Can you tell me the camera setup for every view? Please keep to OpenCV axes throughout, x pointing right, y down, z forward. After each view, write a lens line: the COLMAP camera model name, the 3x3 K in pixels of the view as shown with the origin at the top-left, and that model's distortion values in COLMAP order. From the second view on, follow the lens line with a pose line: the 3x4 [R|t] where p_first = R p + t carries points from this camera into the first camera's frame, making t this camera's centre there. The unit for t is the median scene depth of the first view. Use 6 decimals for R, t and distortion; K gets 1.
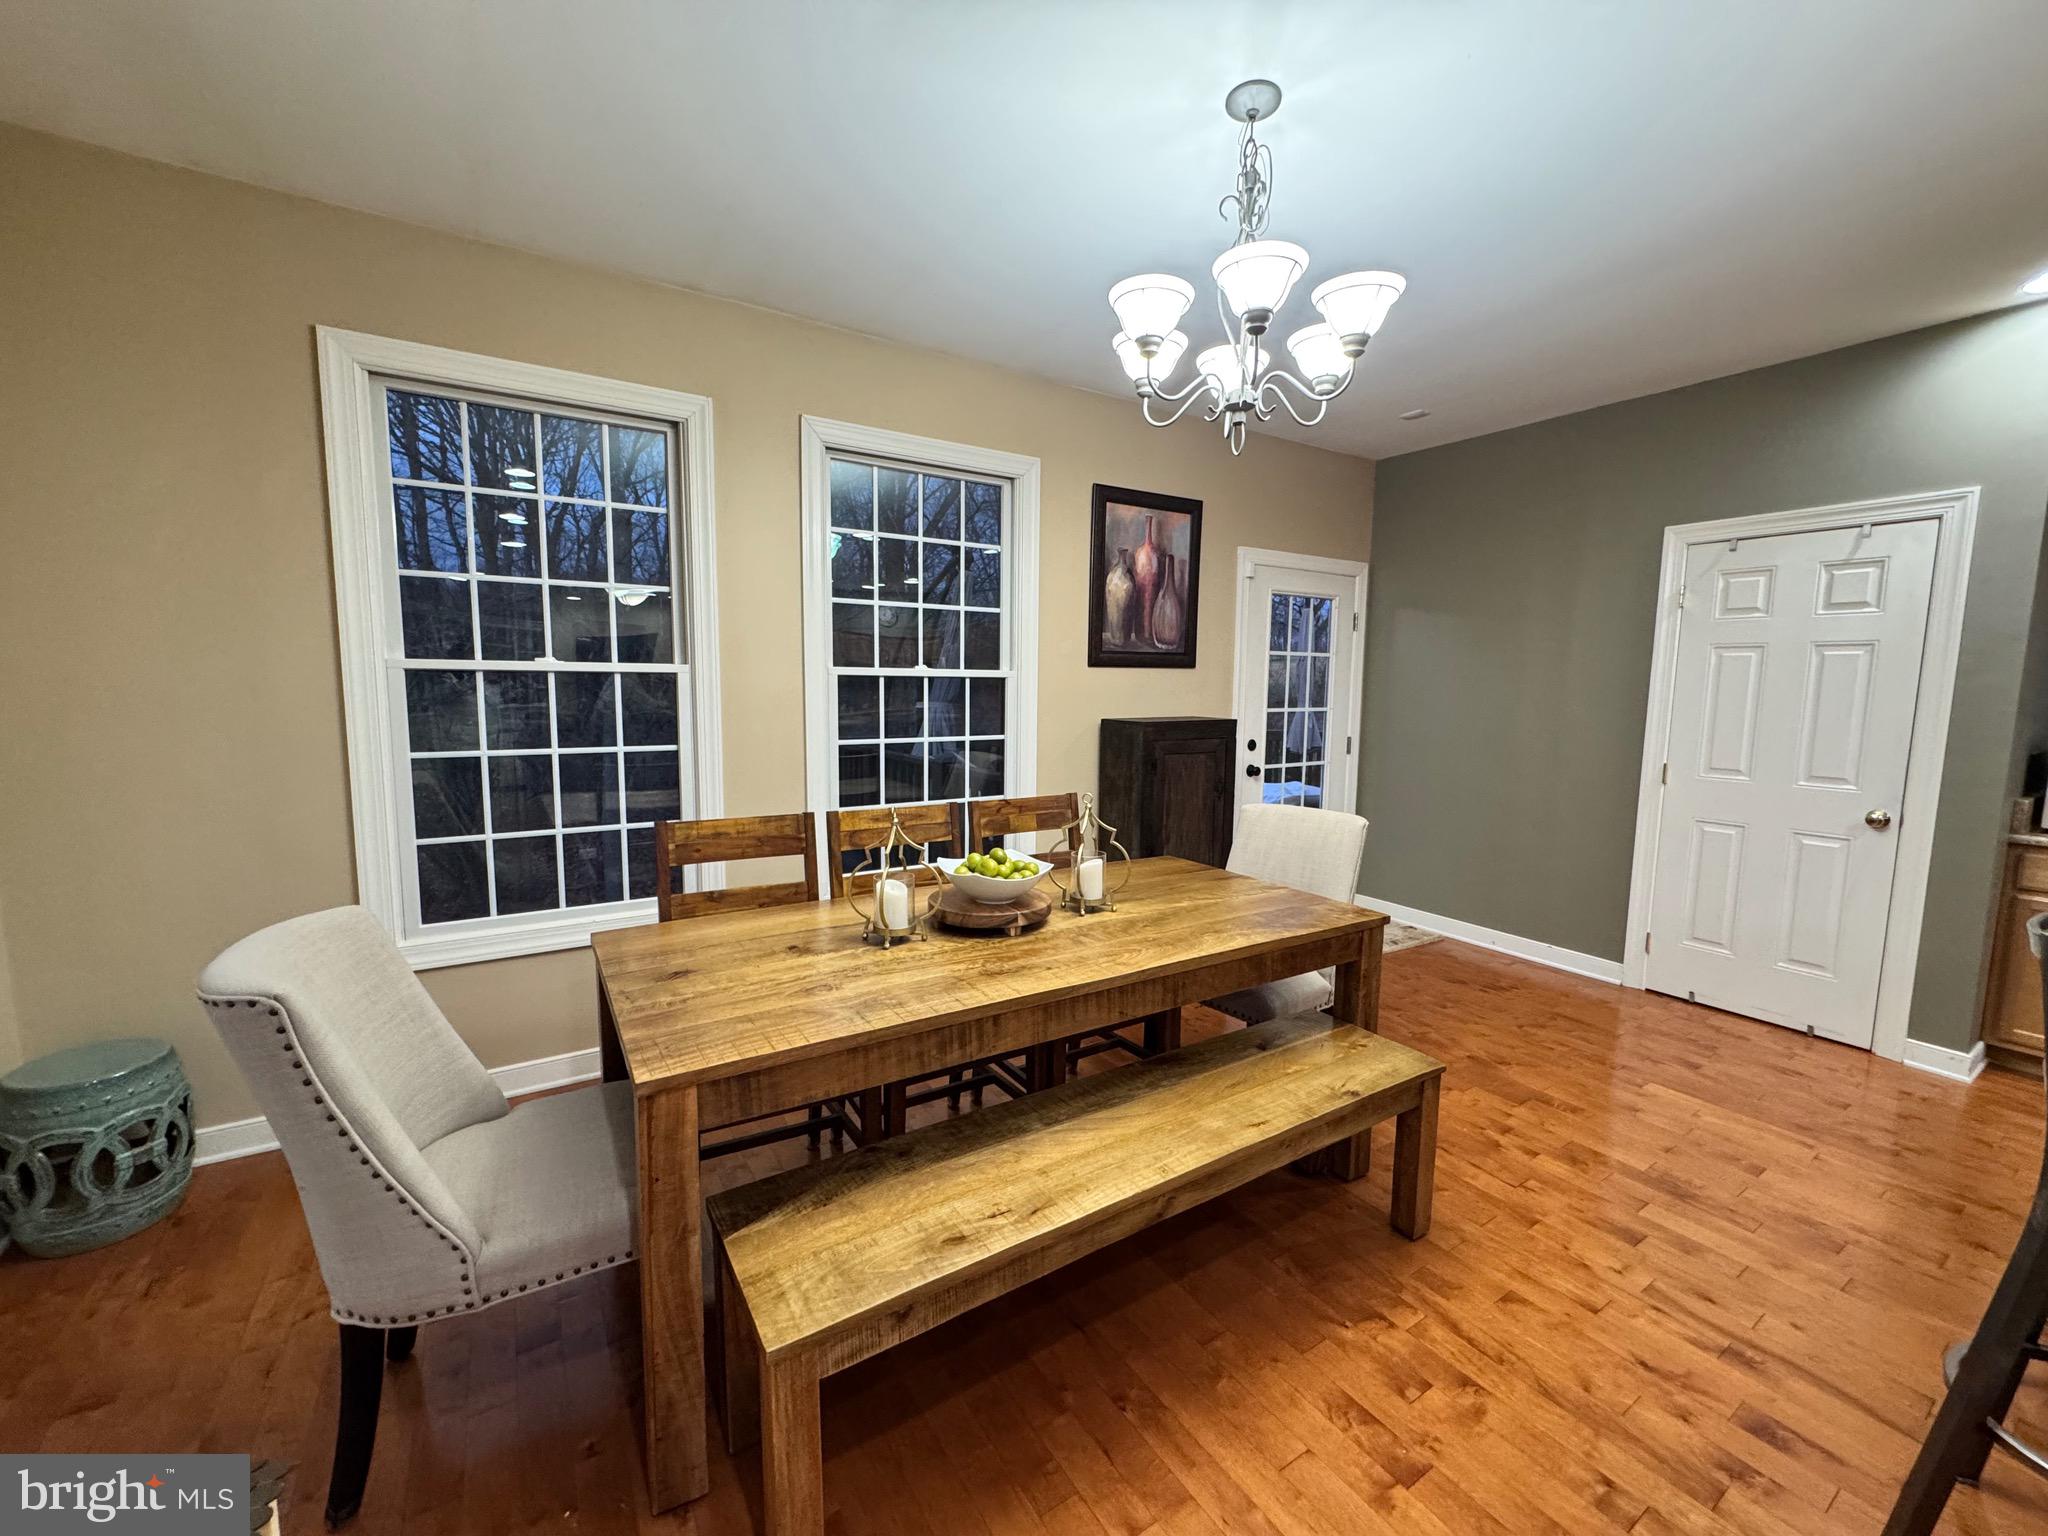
lens RADIAL K [[819.0, 0, 1027.2], [0, 819.0, 770.4], [0, 0, 1]] dist [-0.000541, 0.000665]
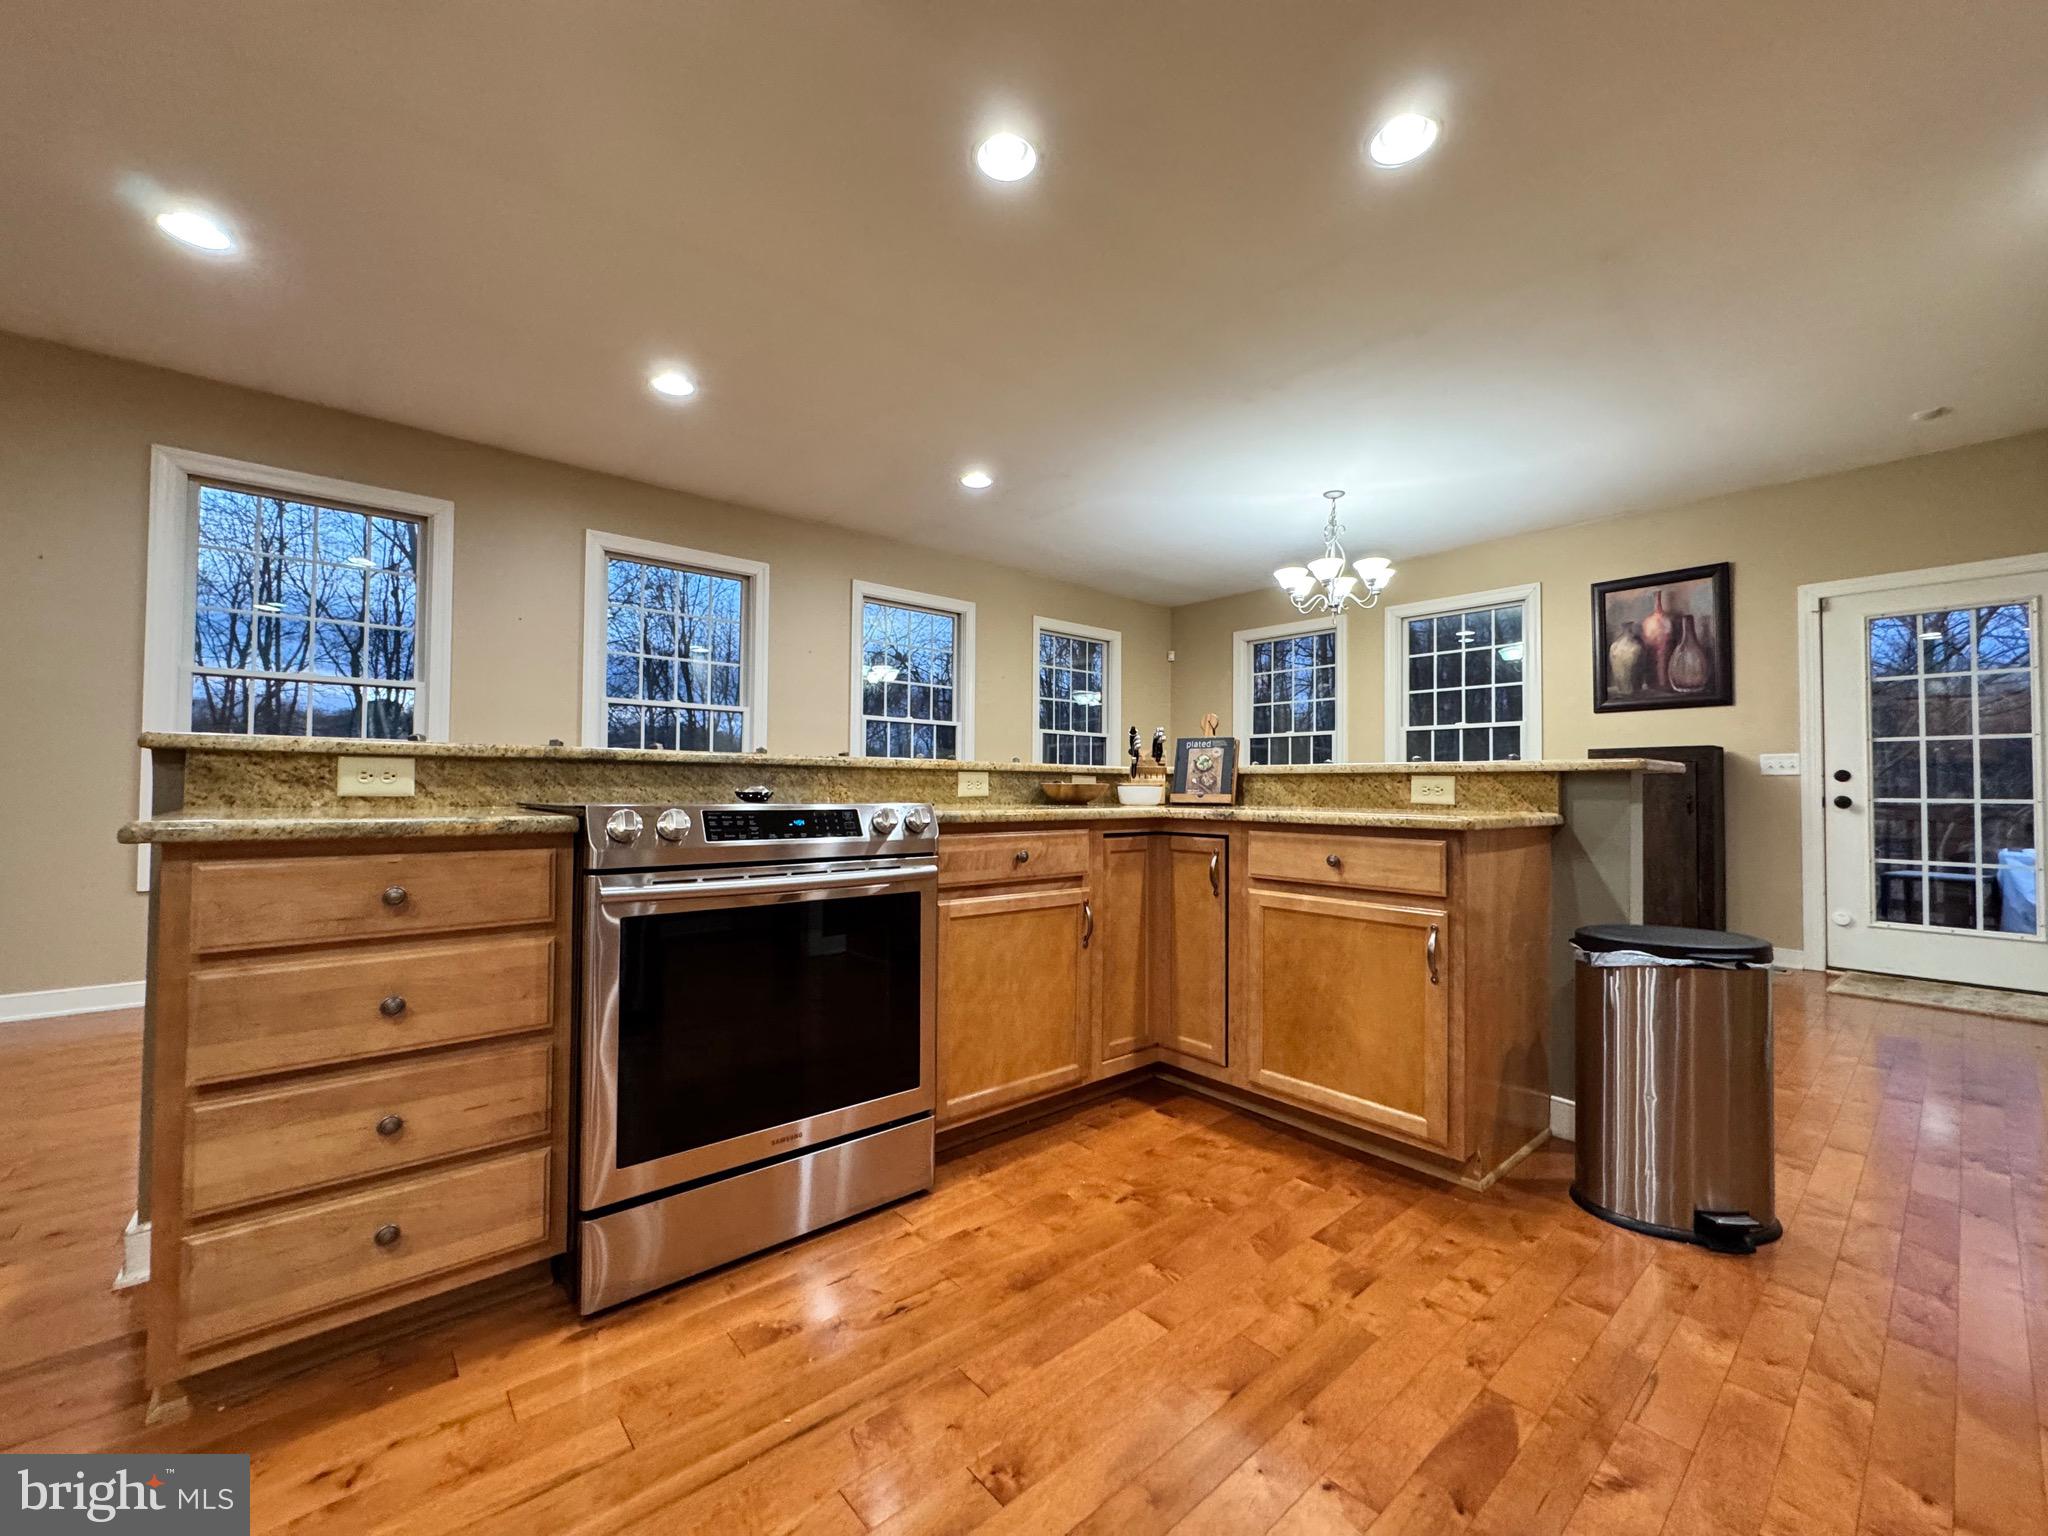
lens RADIAL K [[819.0, 0, 1024.6], [0, 819.0, 766.1], [0, 0, 1]] dist [-0.000541, 0.000665]
pose [[0.148803, -0.033767, -0.988290, 1.256562], [-0.112843, 0.992308, -0.050894, 0.134935], [0.982407, 0.119095, 0.143848, -0.116736]]
